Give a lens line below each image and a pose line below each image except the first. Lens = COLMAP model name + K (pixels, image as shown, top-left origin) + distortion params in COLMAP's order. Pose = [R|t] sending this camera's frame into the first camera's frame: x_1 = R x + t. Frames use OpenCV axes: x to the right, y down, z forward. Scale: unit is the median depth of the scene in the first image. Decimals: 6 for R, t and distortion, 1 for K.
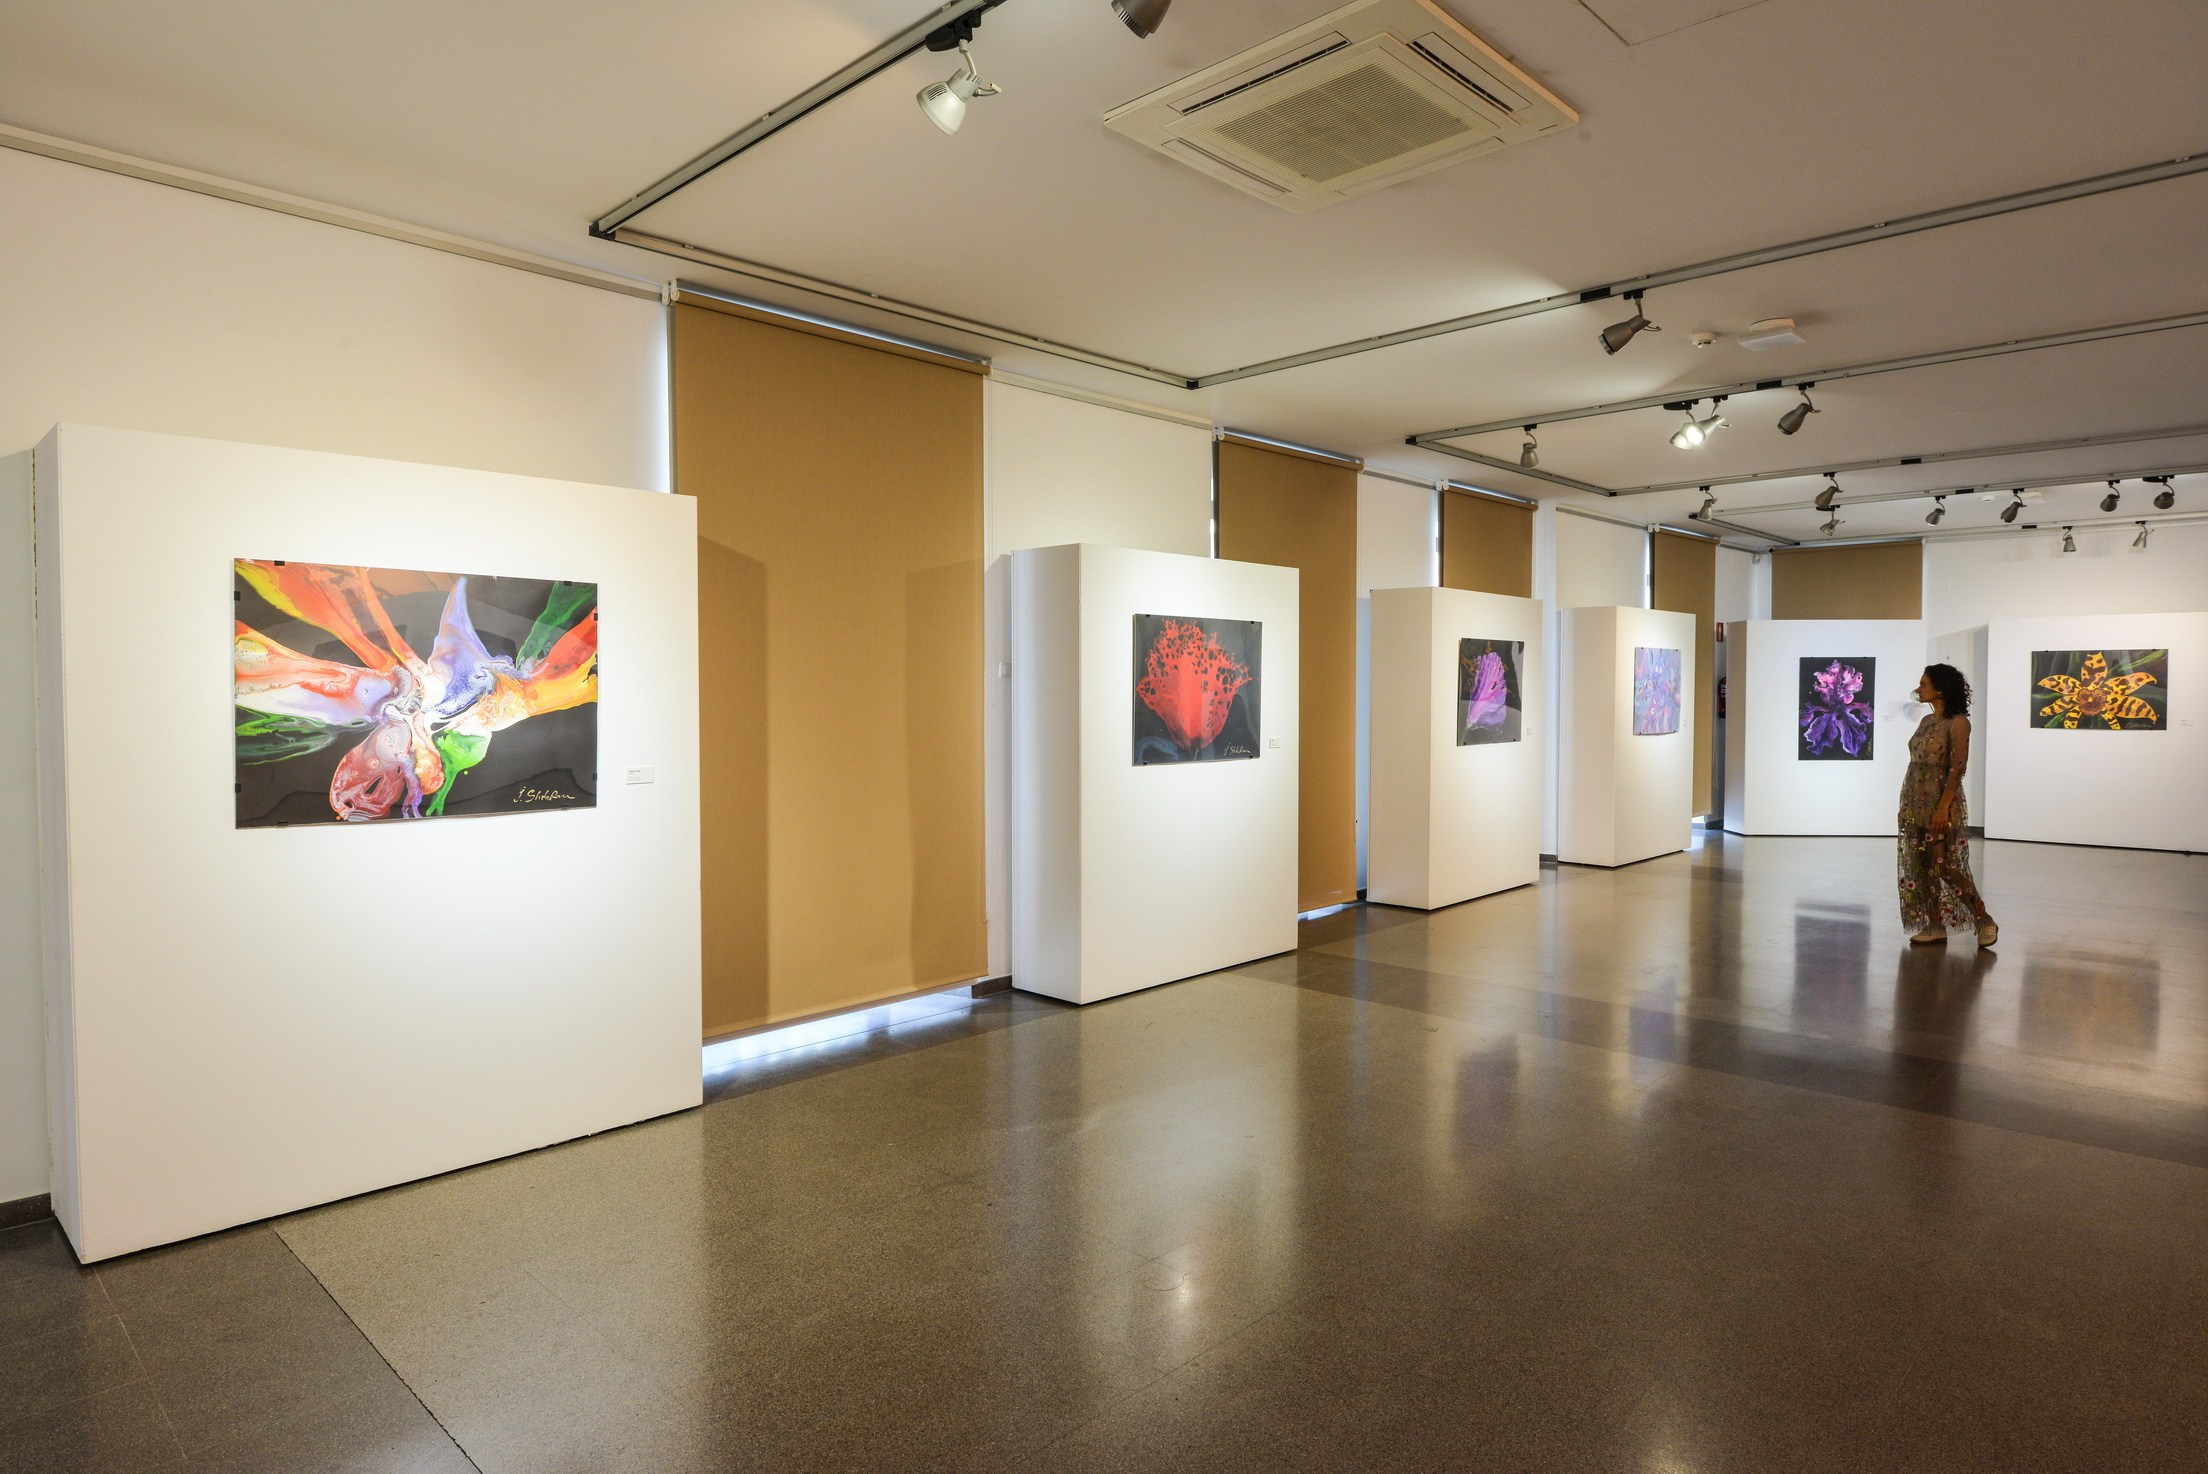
lens RADIAL K [[1270.6, 0, 1109.8], [0, 1270.6, 732.9], [0, 0, 1]] dist [-0.000871, -0.000323]
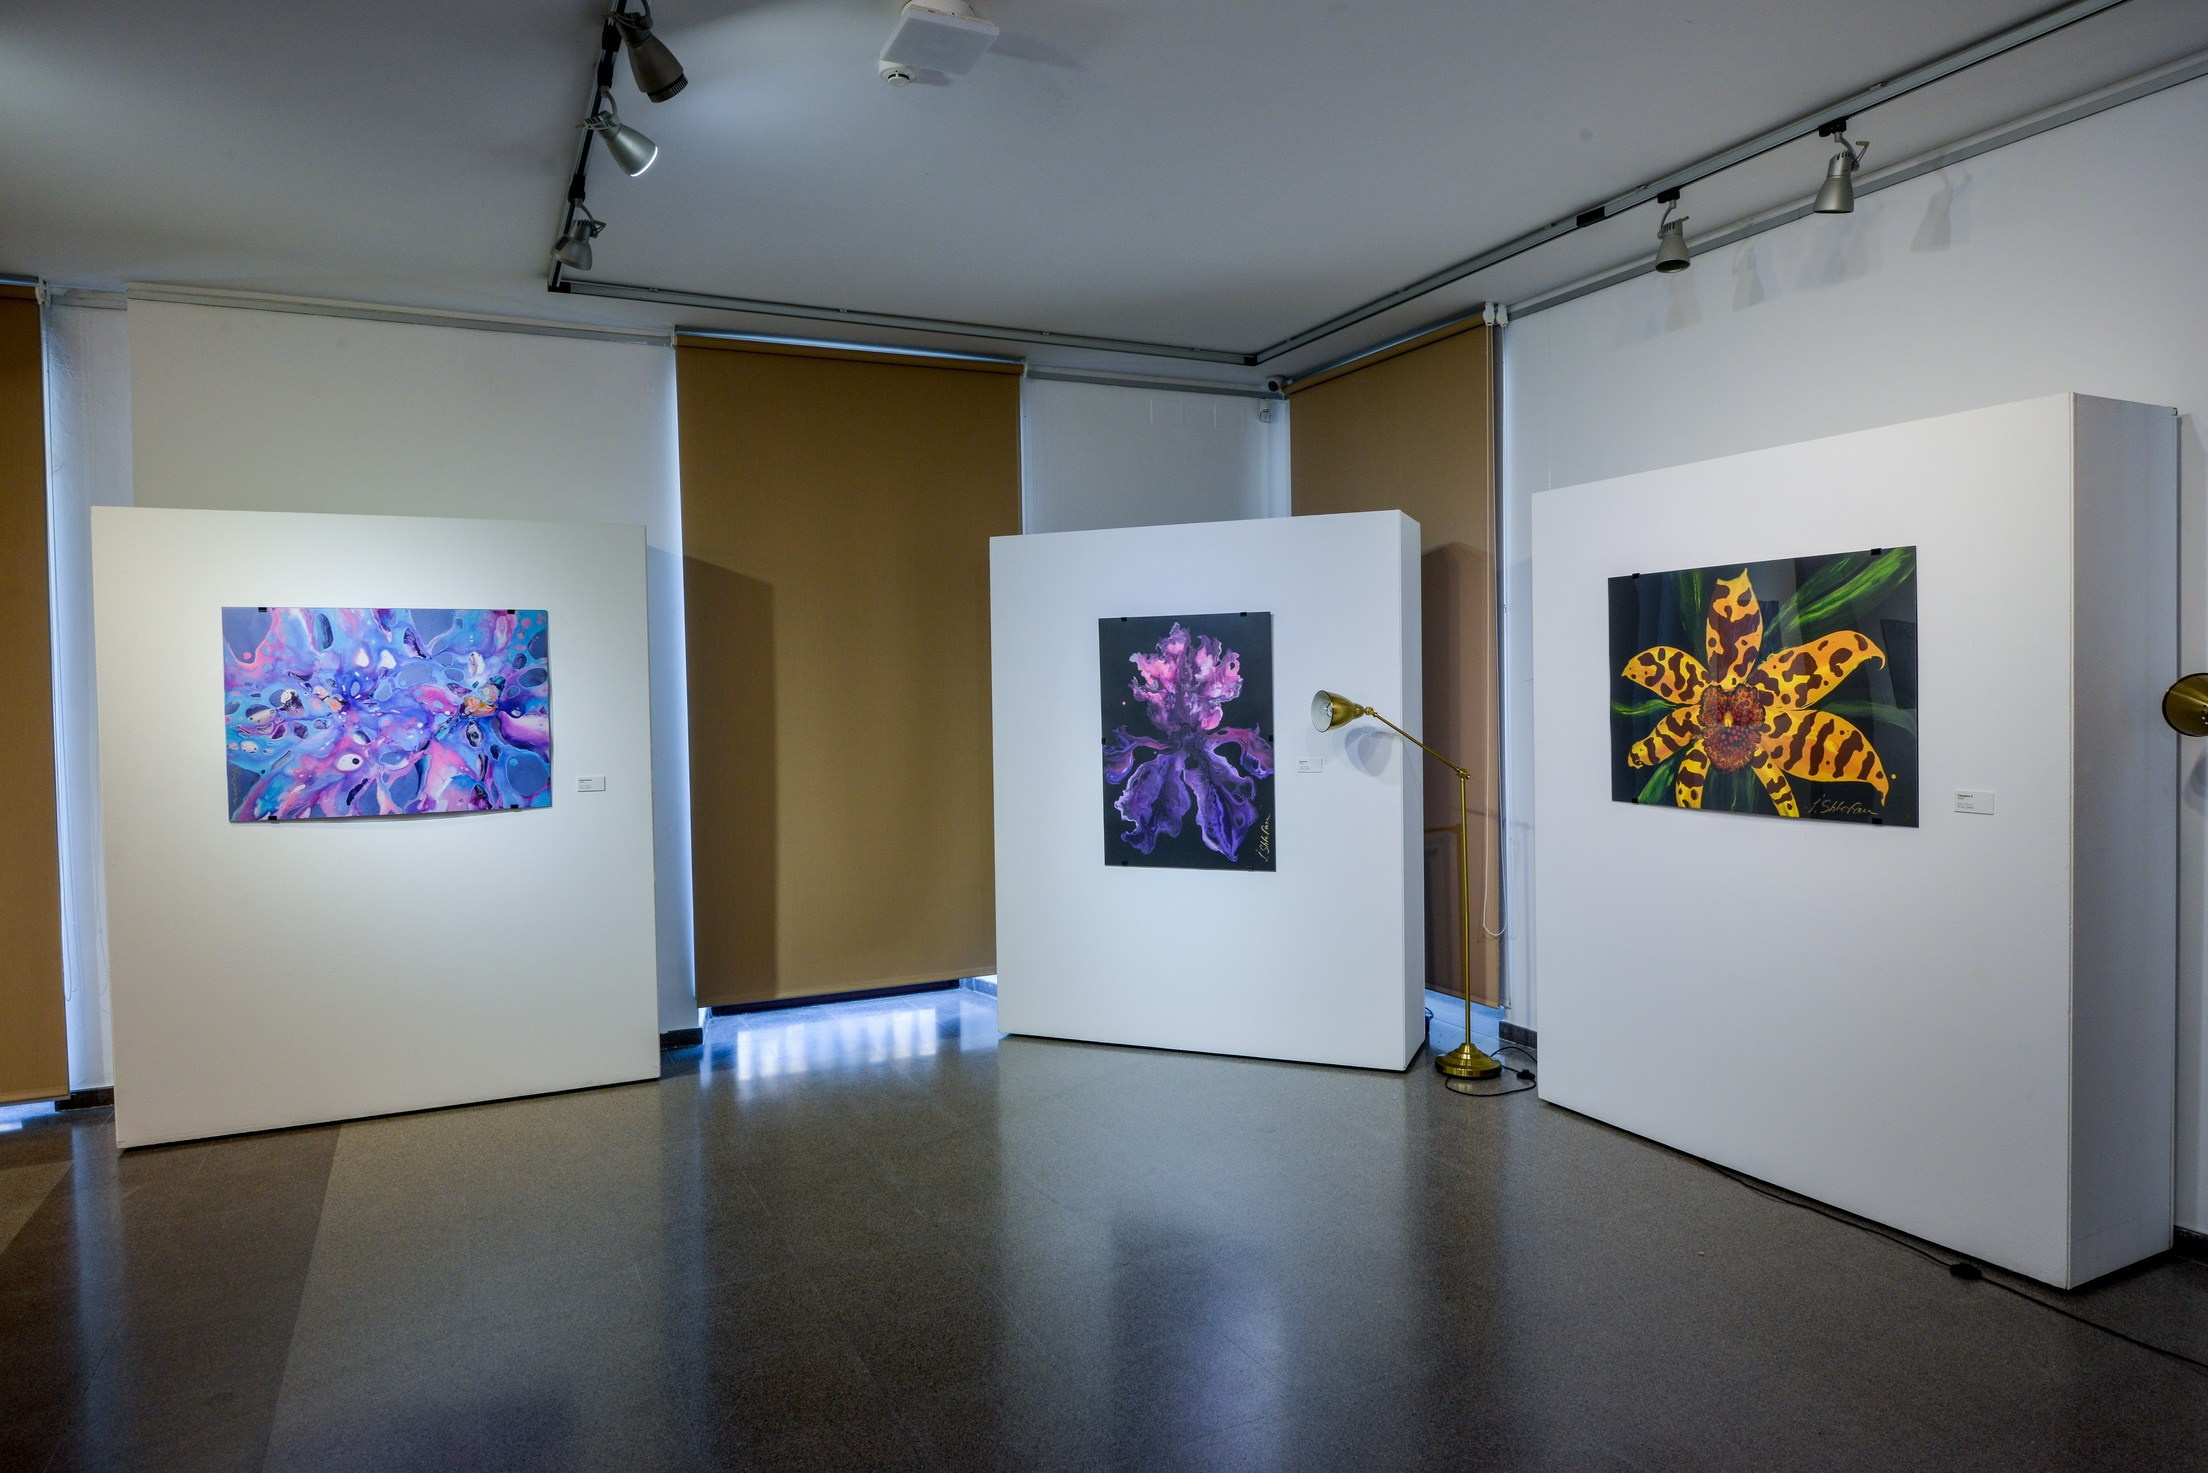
lens RADIAL K [[1295.0, 0, 1101.9], [0, 1295.0, 731.8], [0, 0, 1]] dist [0.001156, 0.000221]
pose [[0.944500, -0.005056, -0.328473, 0.722747], [0.005770, 0.999983, 0.001200, -0.024378], [0.328461, -0.003029, 0.944513, 0.633678]]
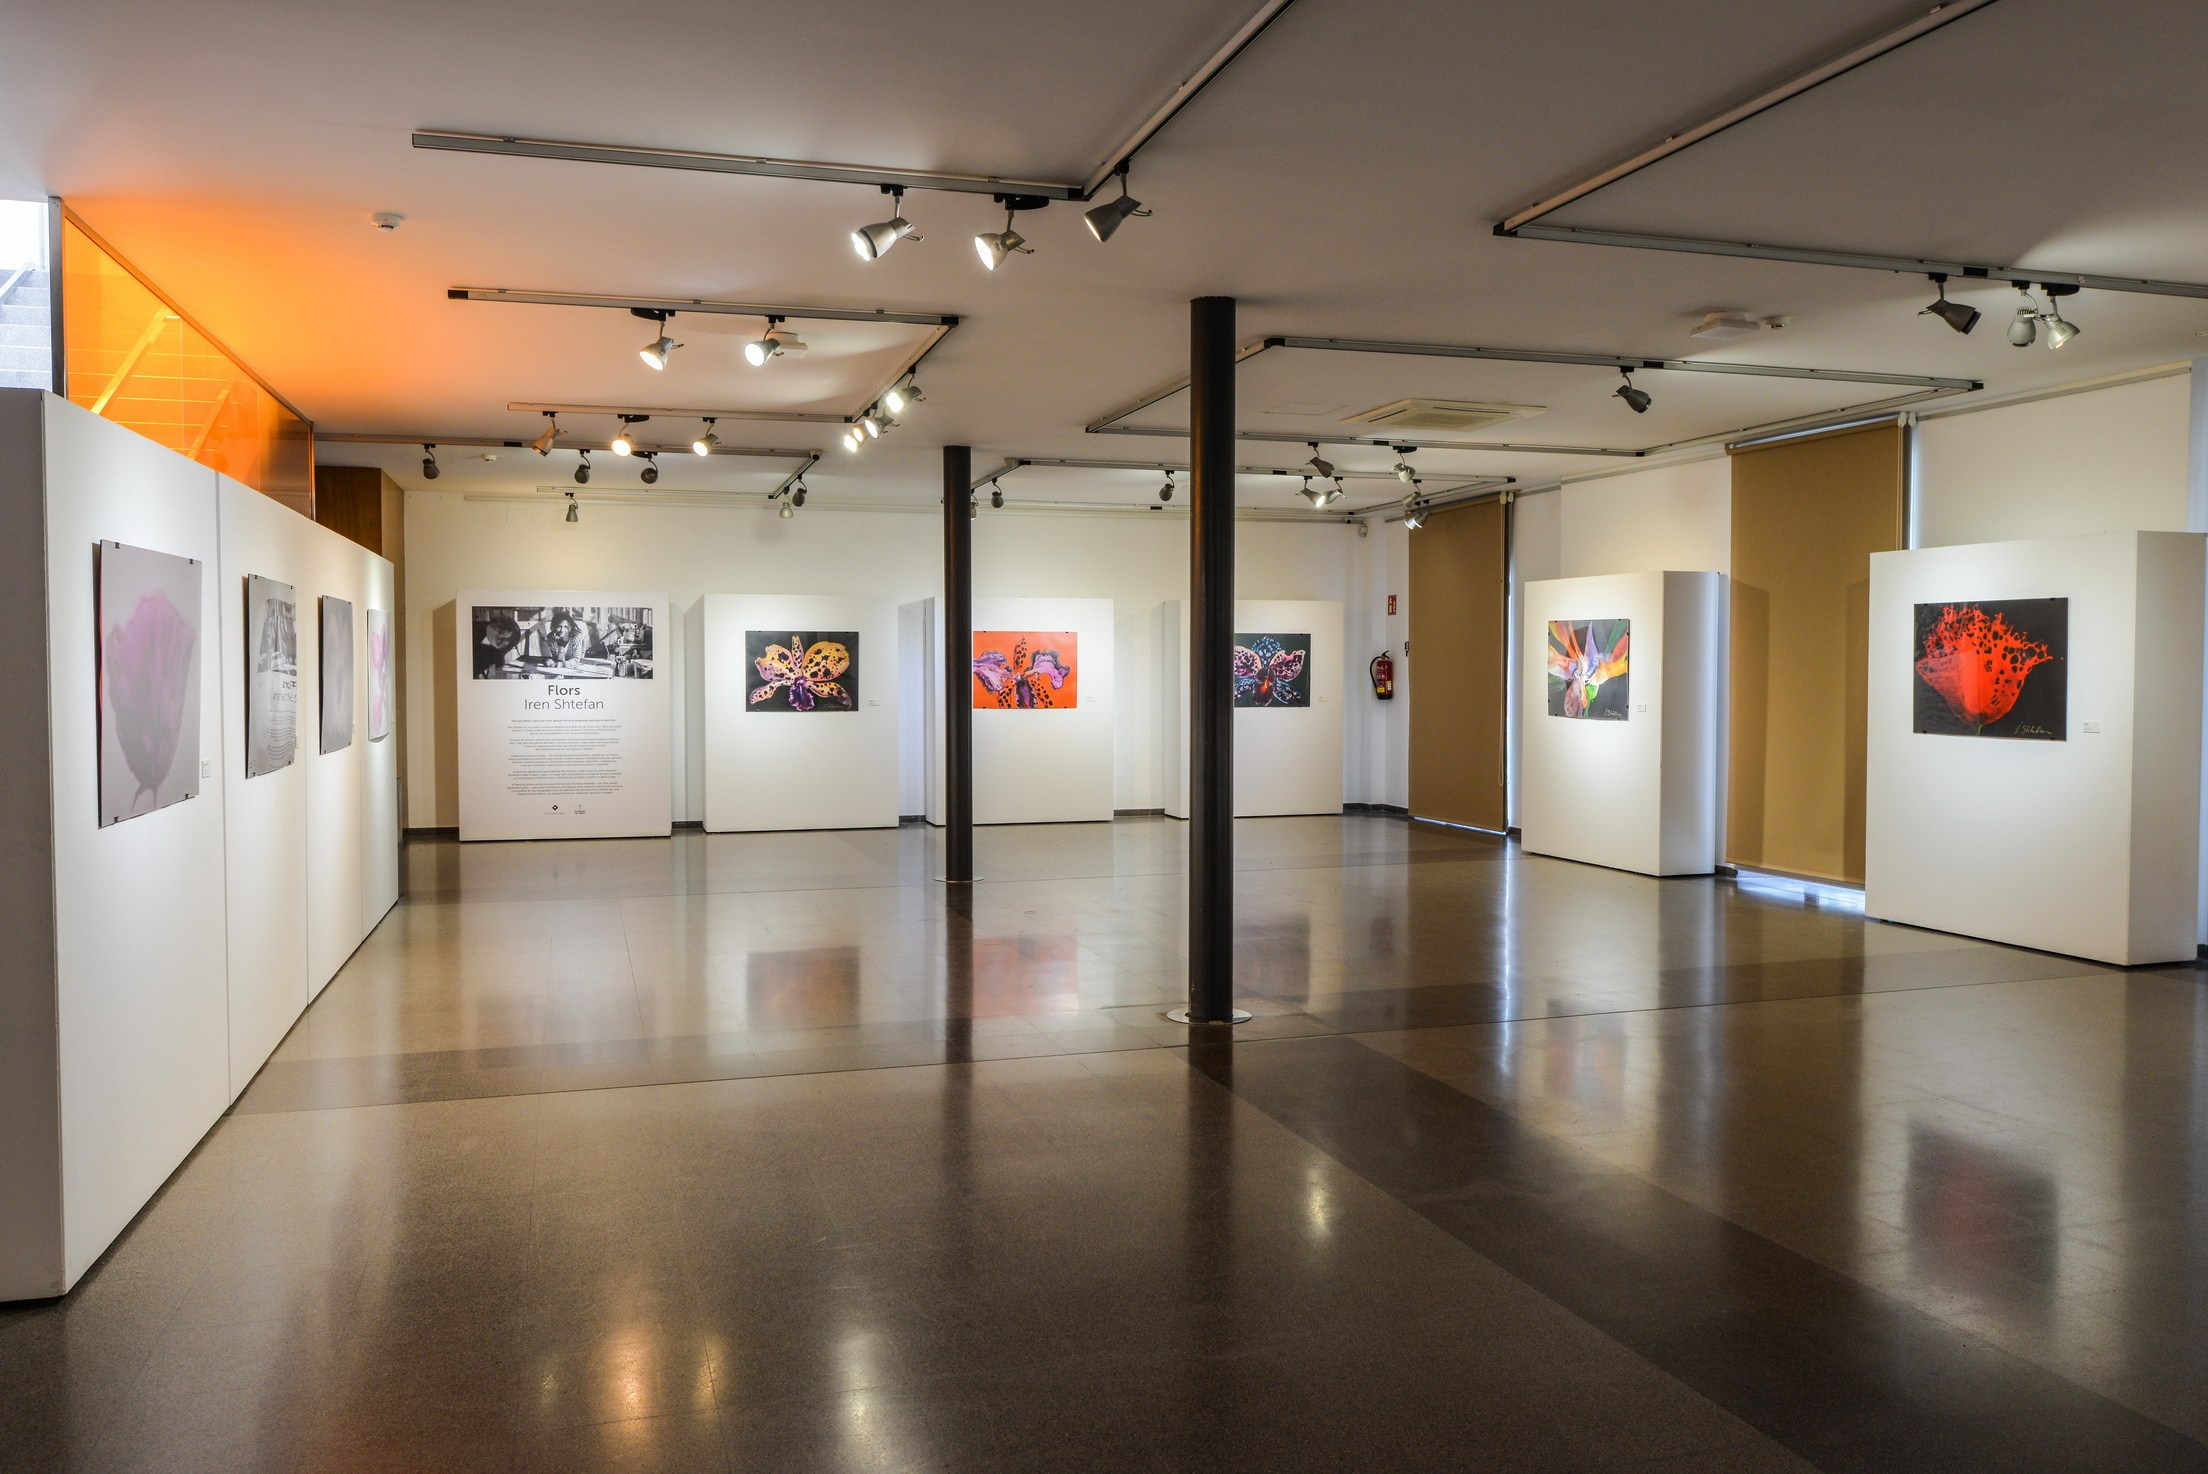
lens RADIAL K [[1665.0, 0, 1104.9], [0, 1665.0, 733.2], [0, 0, 1]] dist [-0.004372, -0.001855]
pose [[-0.485602, 0.030088, -0.873662, 1.680747], [-0.039046, 0.997664, 0.056062, -0.030168], [0.873308, 0.061336, -0.483293, 1.057520]]
